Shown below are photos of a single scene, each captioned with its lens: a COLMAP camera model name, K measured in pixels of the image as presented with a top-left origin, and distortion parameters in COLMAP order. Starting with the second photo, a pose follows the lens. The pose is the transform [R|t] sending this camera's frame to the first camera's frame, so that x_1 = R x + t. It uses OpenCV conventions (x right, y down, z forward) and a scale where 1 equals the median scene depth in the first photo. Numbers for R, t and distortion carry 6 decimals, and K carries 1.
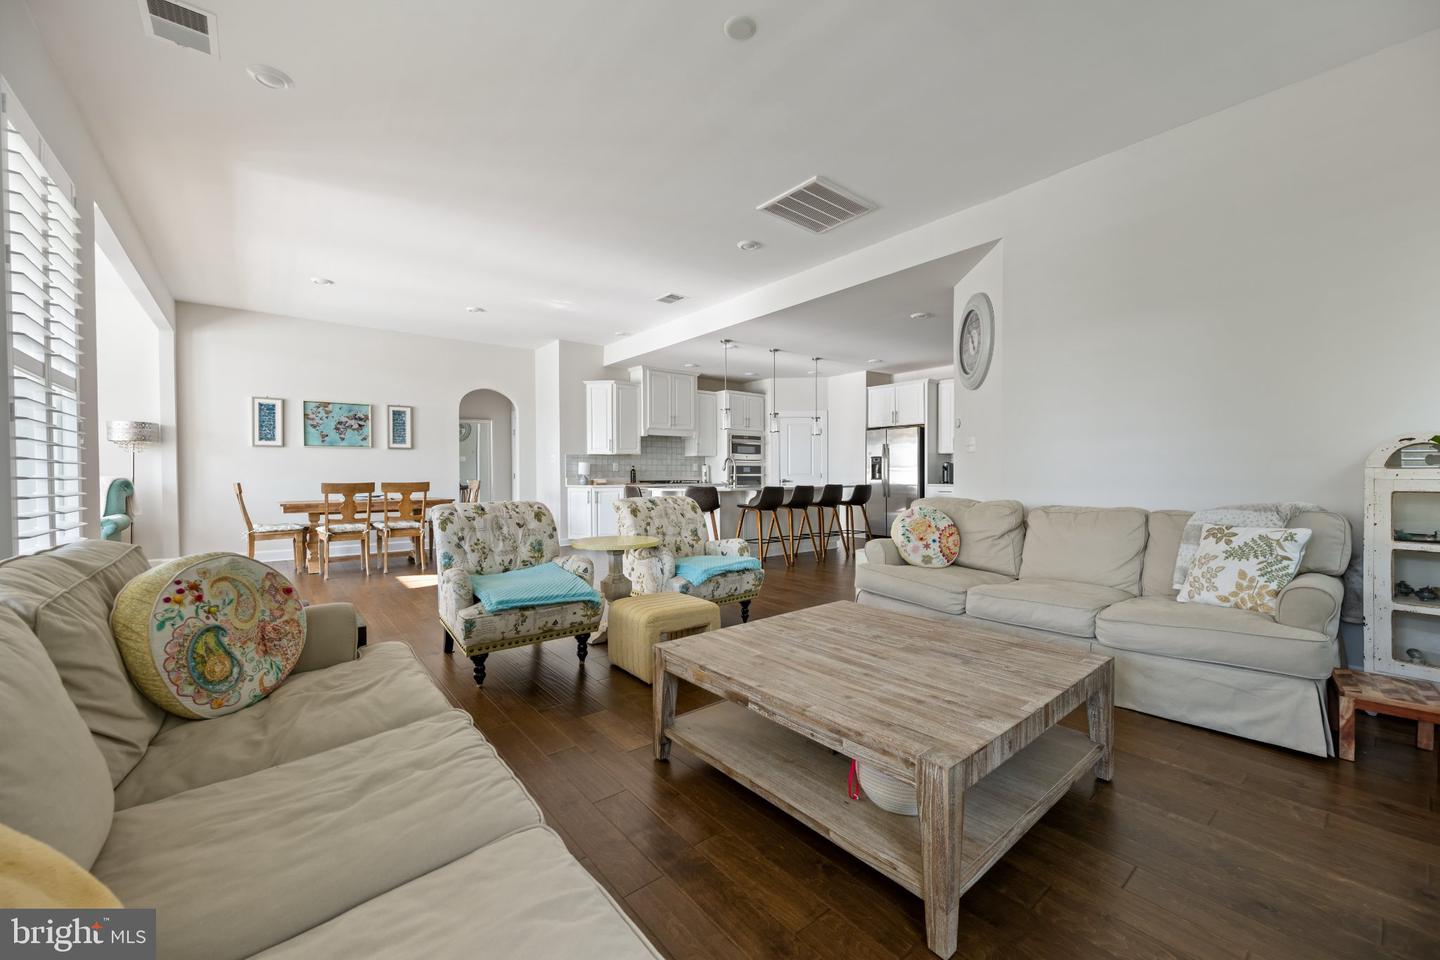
lens RADIAL K [[567.3, 0, 711.3], [0, 567.3, 473.9], [0, 0, 1]] dist [-0.001802, -0.000044]
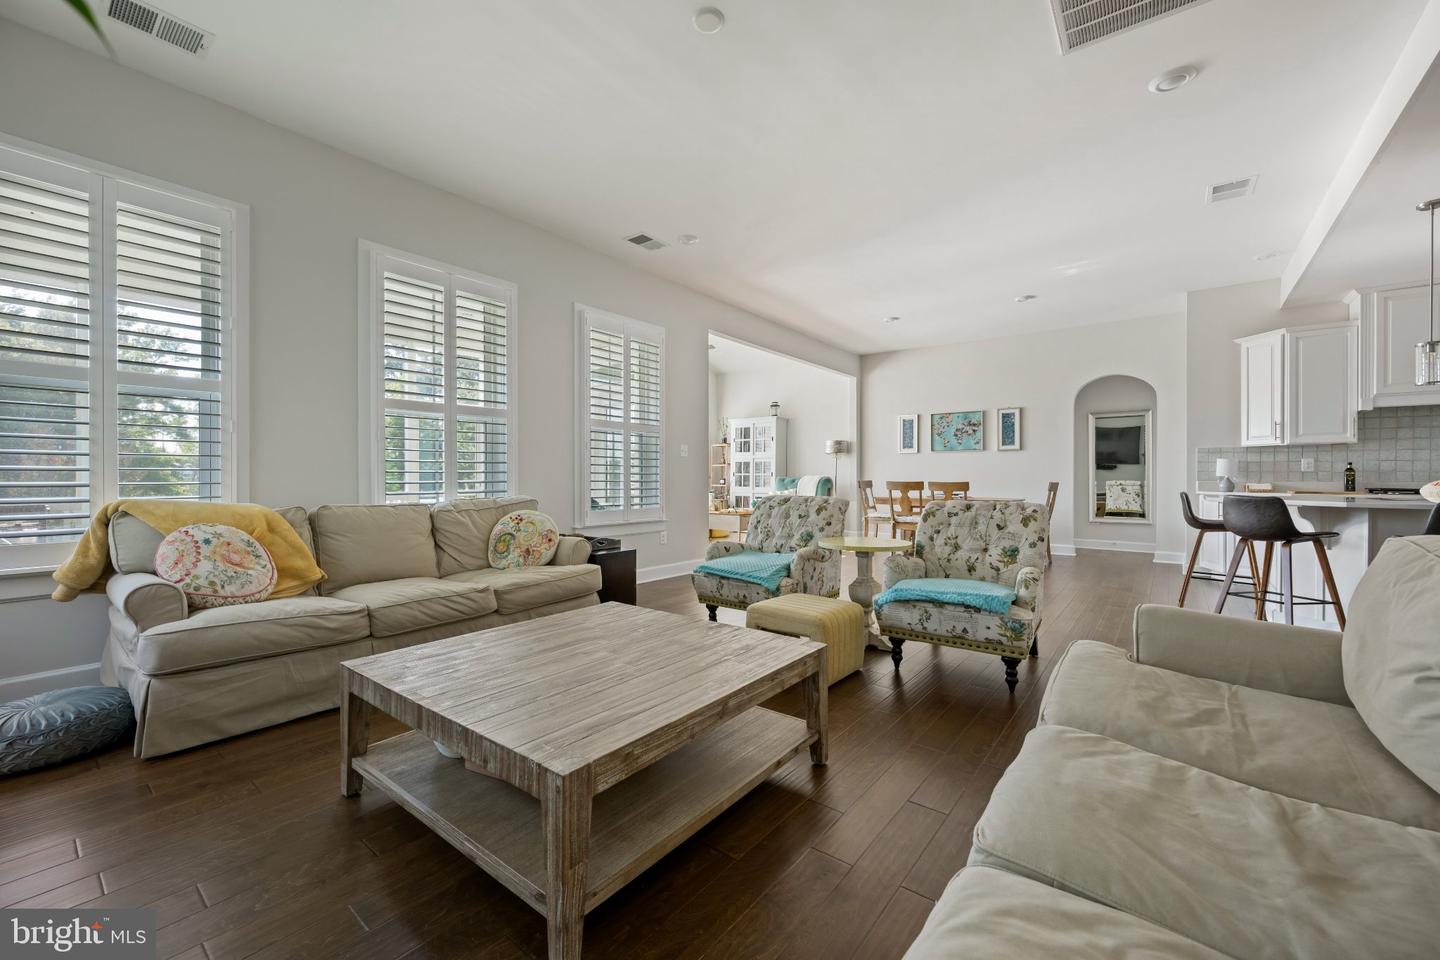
lens RADIAL K [[567.3, 0, 712.2], [0, 567.3, 477.3], [0, 0, 1]] dist [-0.001802, -0.000044]
pose [[0.204385, 0.005563, -0.978875, 0.364909], [-0.006461, 0.999970, 0.004334, 0.003492], [0.978869, 0.005439, 0.204415, 0.288533]]
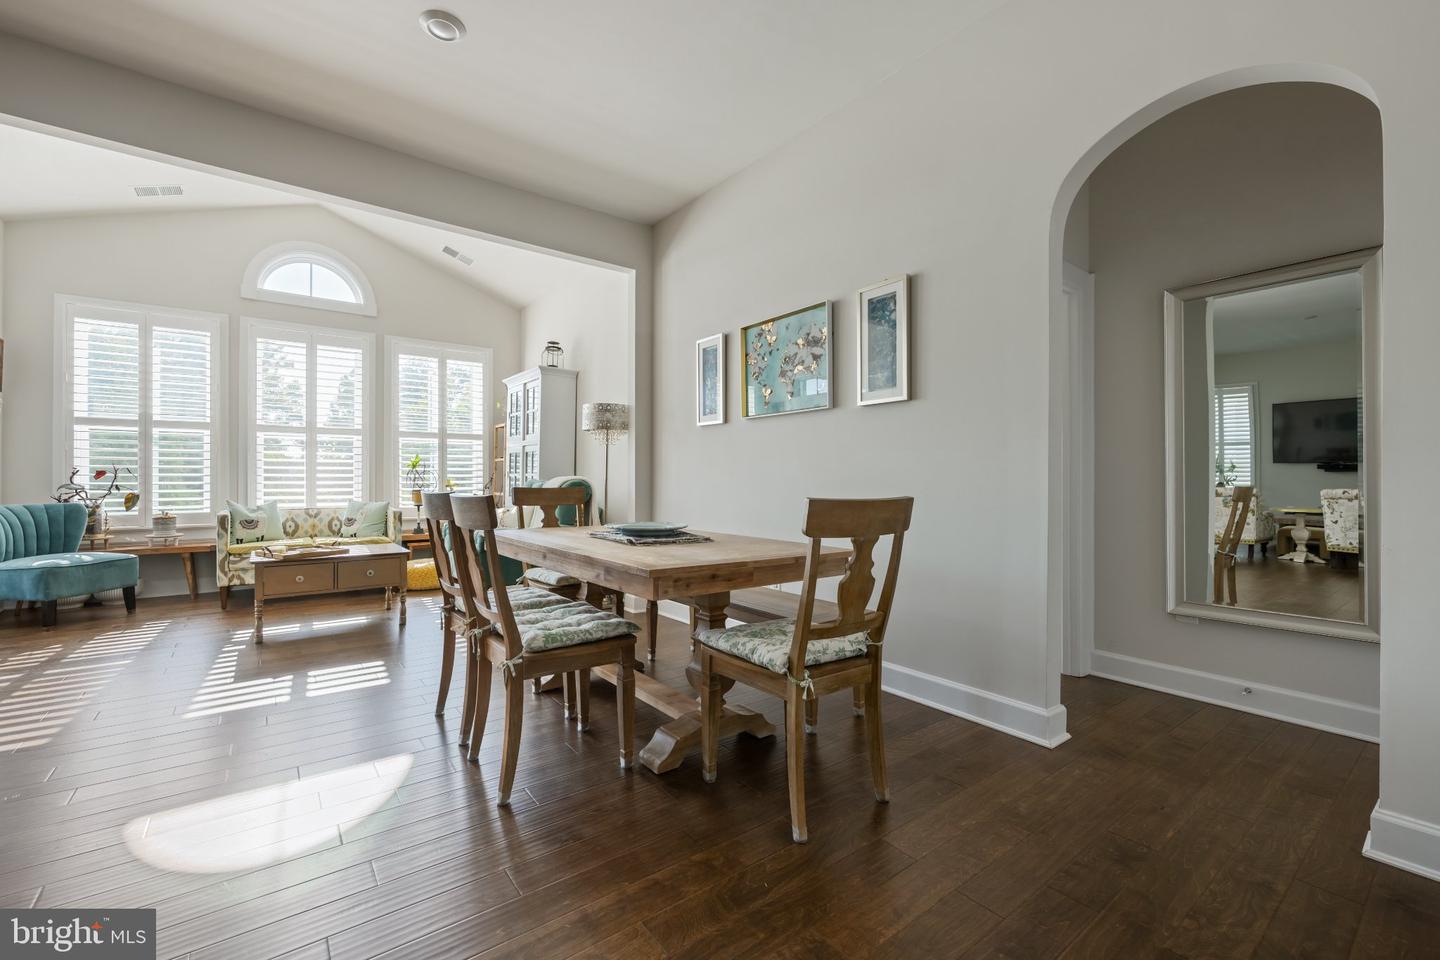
lens RADIAL K [[599.5, 0, 720.7], [0, 599.5, 480.1], [0, 0, 1]] dist [0.000082, -0.000035]
pose [[-0.013520, 0.002310, -0.999906, -0.186447], [-0.006691, 0.999975, 0.002401, 0.003746], [0.999886, 0.006723, -0.013504, 0.968544]]
